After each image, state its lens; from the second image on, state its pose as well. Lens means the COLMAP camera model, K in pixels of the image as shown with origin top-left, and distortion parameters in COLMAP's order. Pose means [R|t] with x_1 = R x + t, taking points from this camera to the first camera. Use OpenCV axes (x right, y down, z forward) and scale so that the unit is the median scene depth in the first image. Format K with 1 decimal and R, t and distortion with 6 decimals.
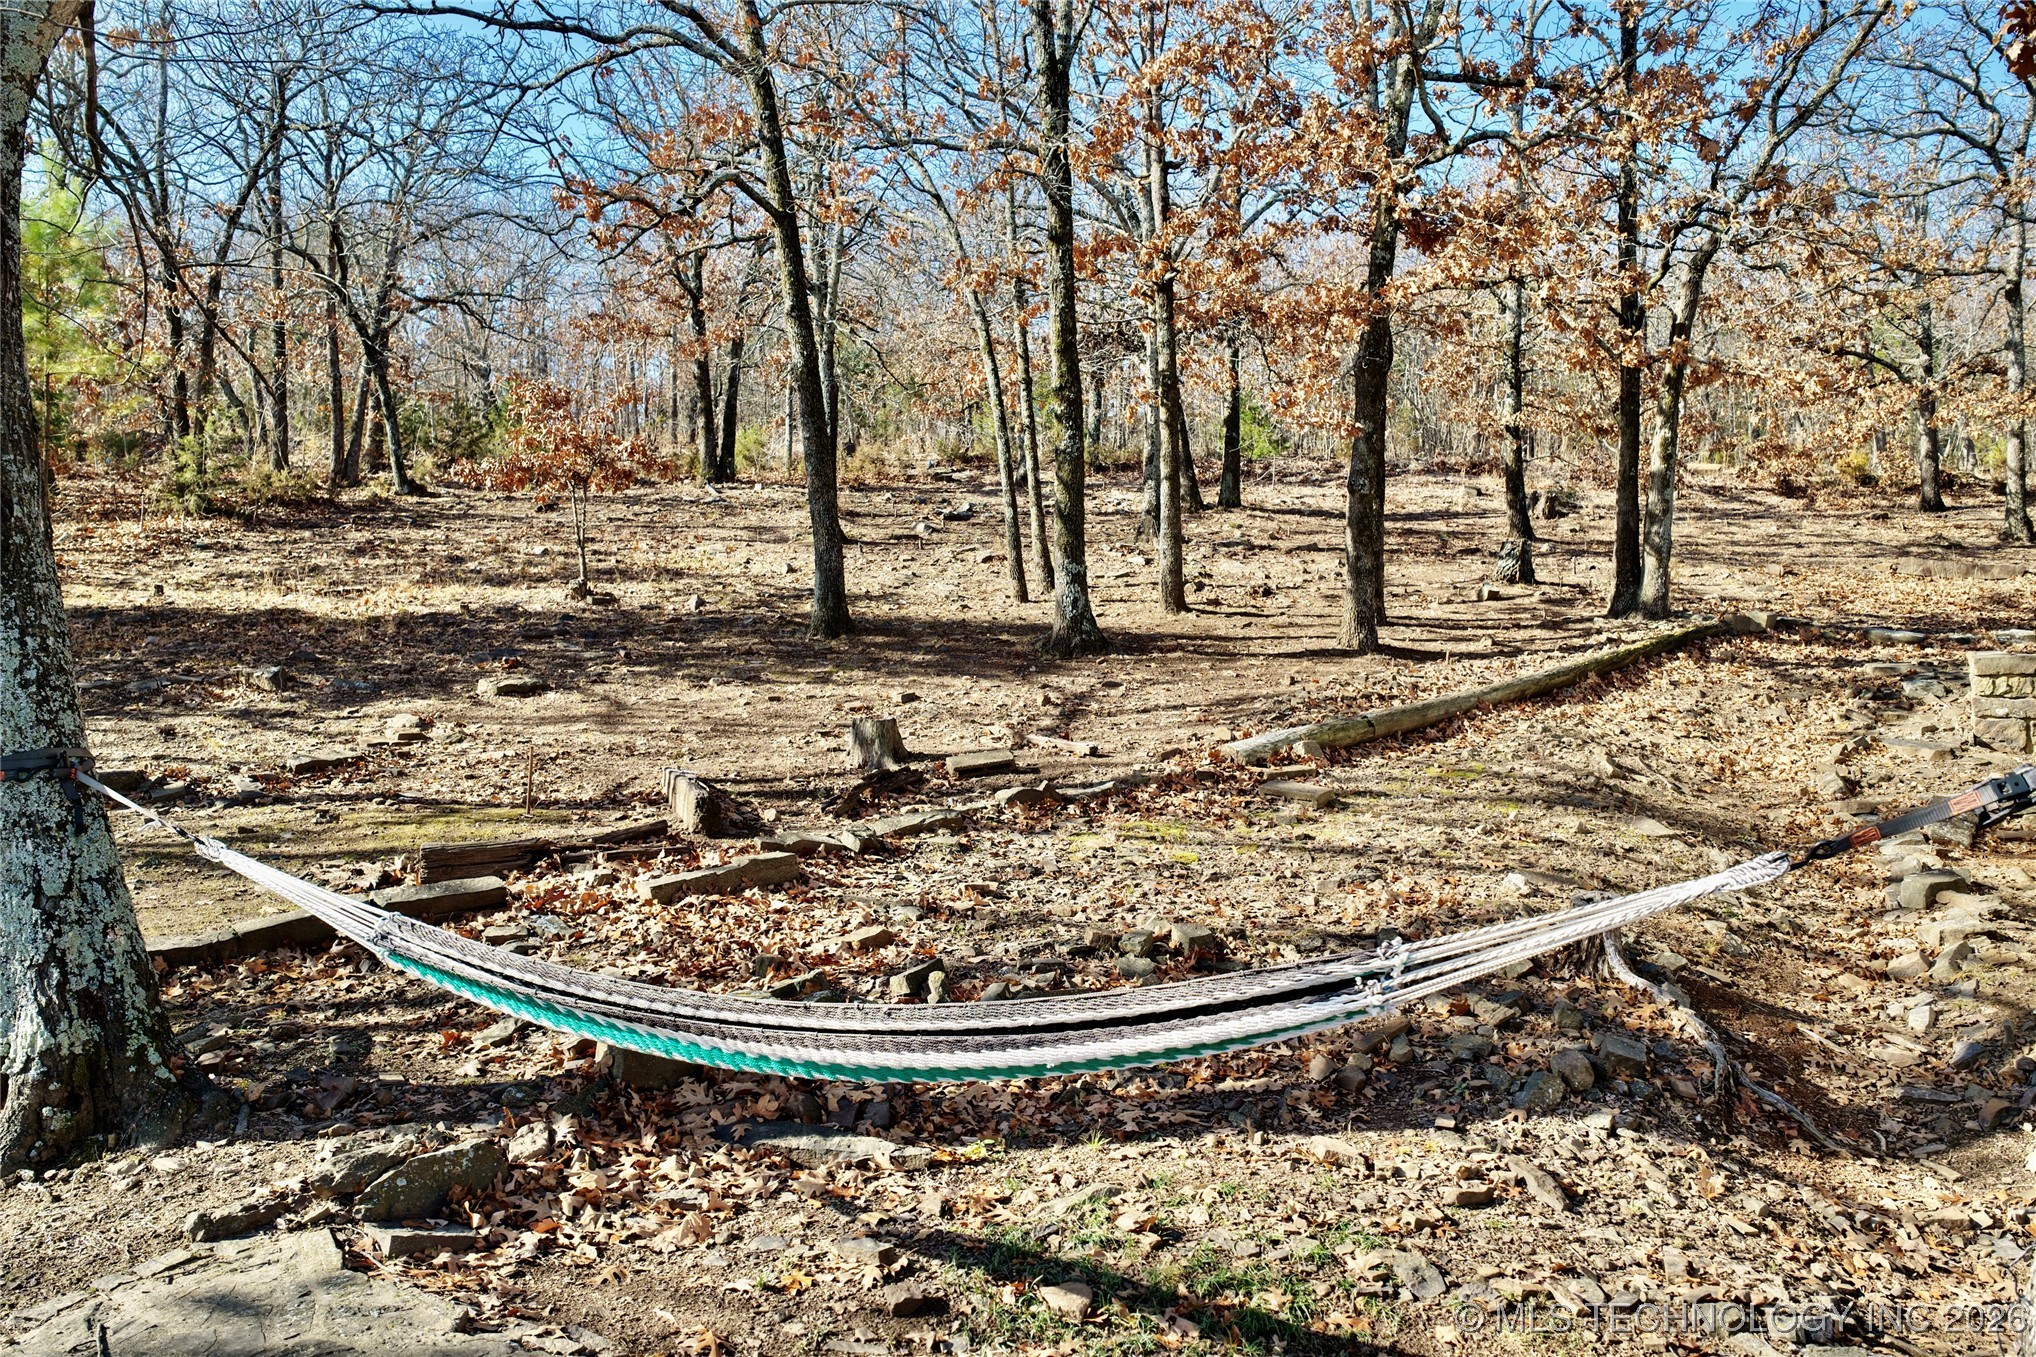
lens RADIAL K [[1656.5, 0, 1017.6], [0, 1656.5, 680.8], [0, 0, 1]] dist [0.011533, 0.007771]
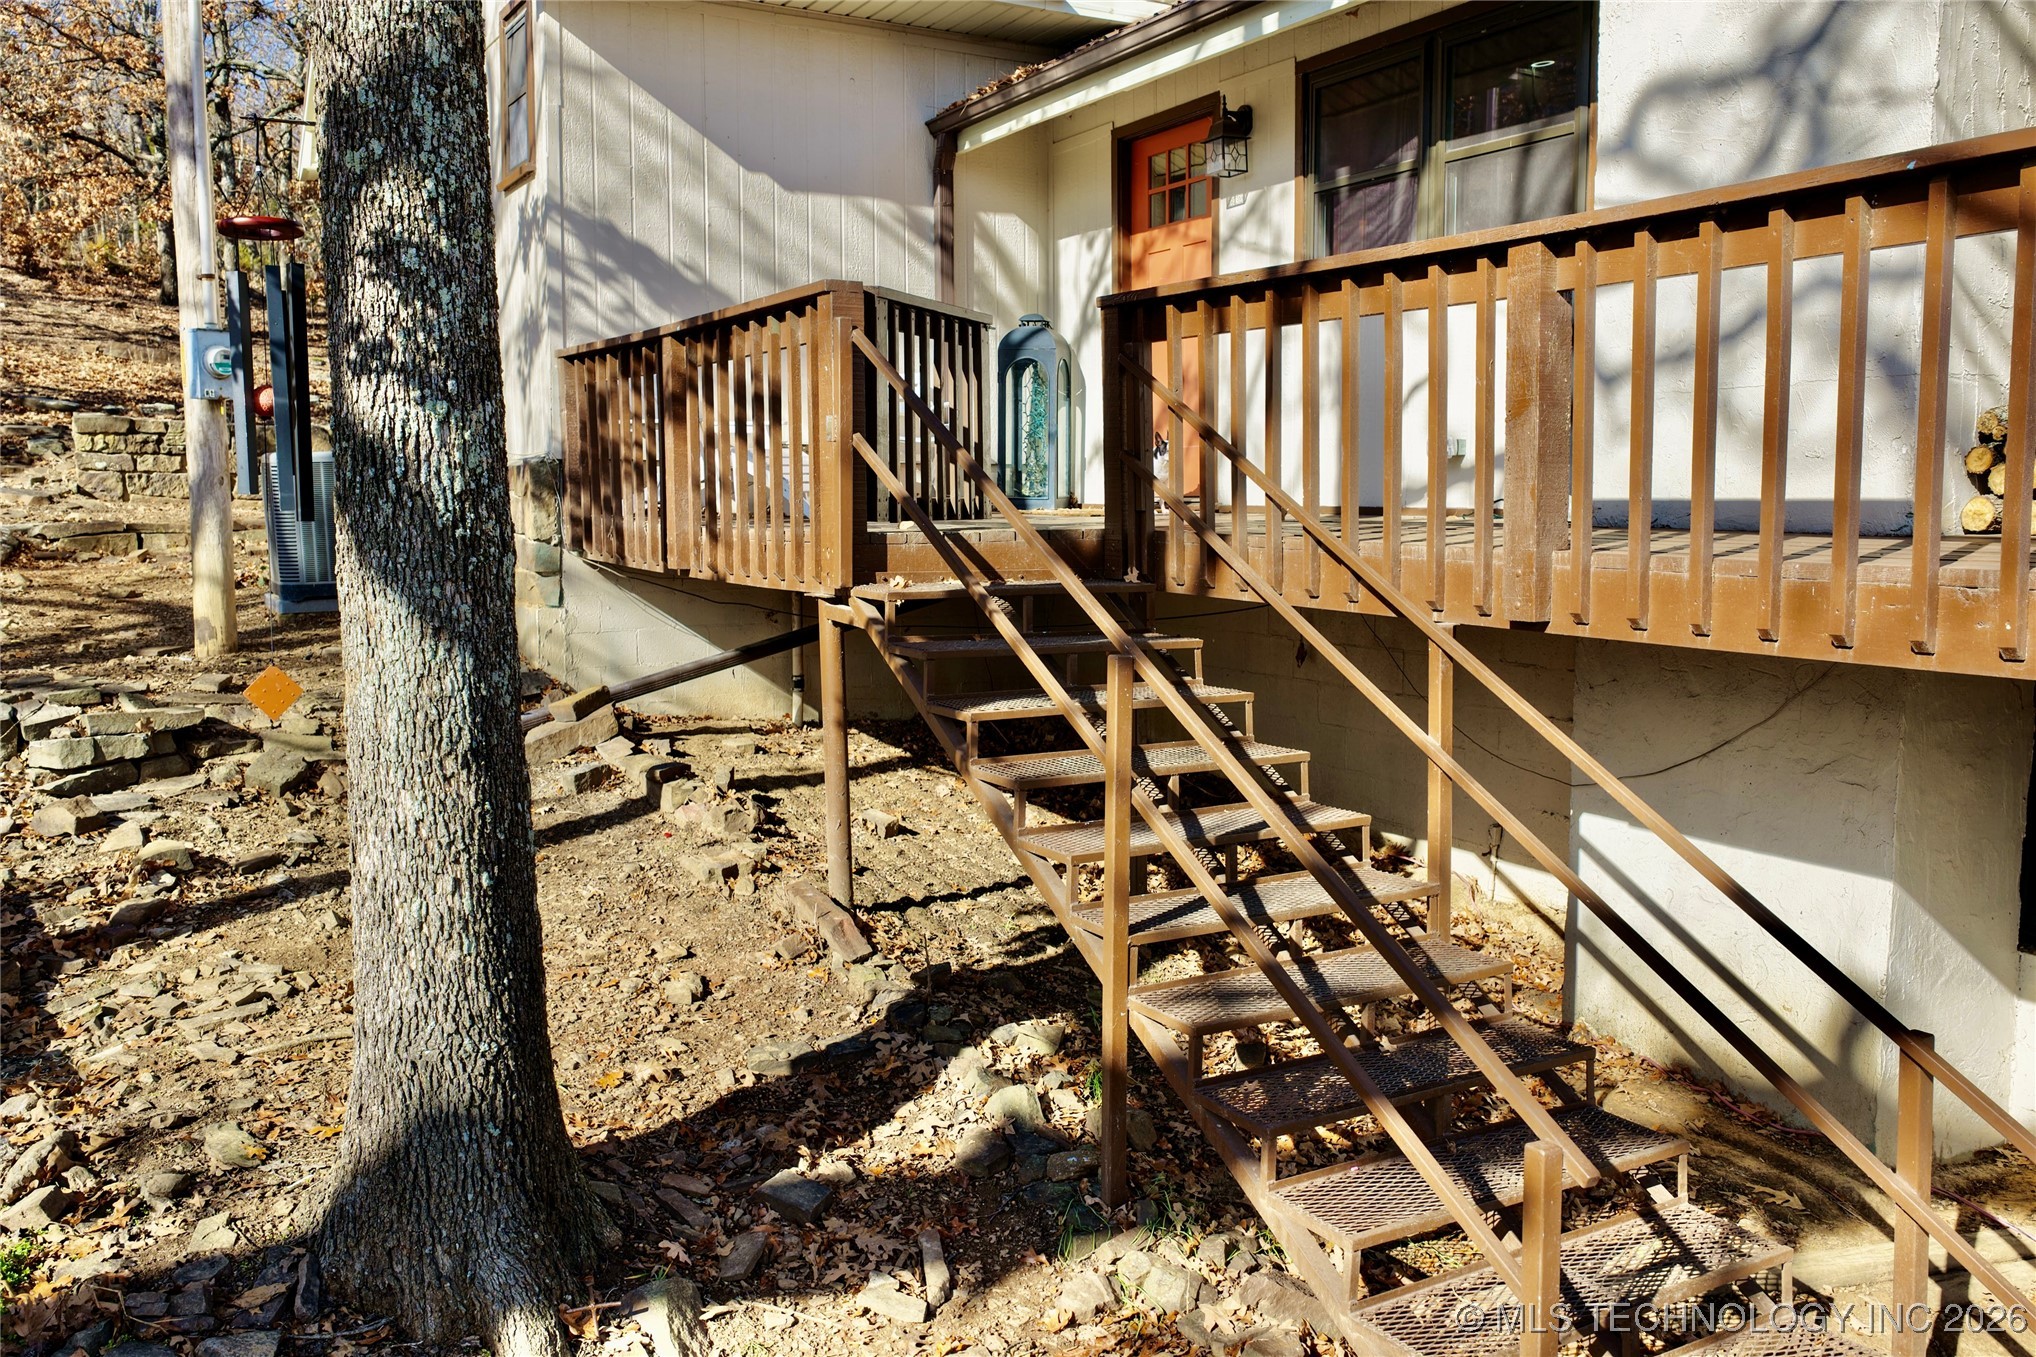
lens RADIAL K [[1656.5, 0, 1018.7], [0, 1656.5, 674.2], [0, 0, 1]] dist [0.011533, 0.007771]
pose [[0.611157, -0.077718, 0.787684, 0.052704], [-0.010442, 0.994289, 0.106205, 0.030874], [-0.791440, -0.073133, 0.606856, -0.202448]]
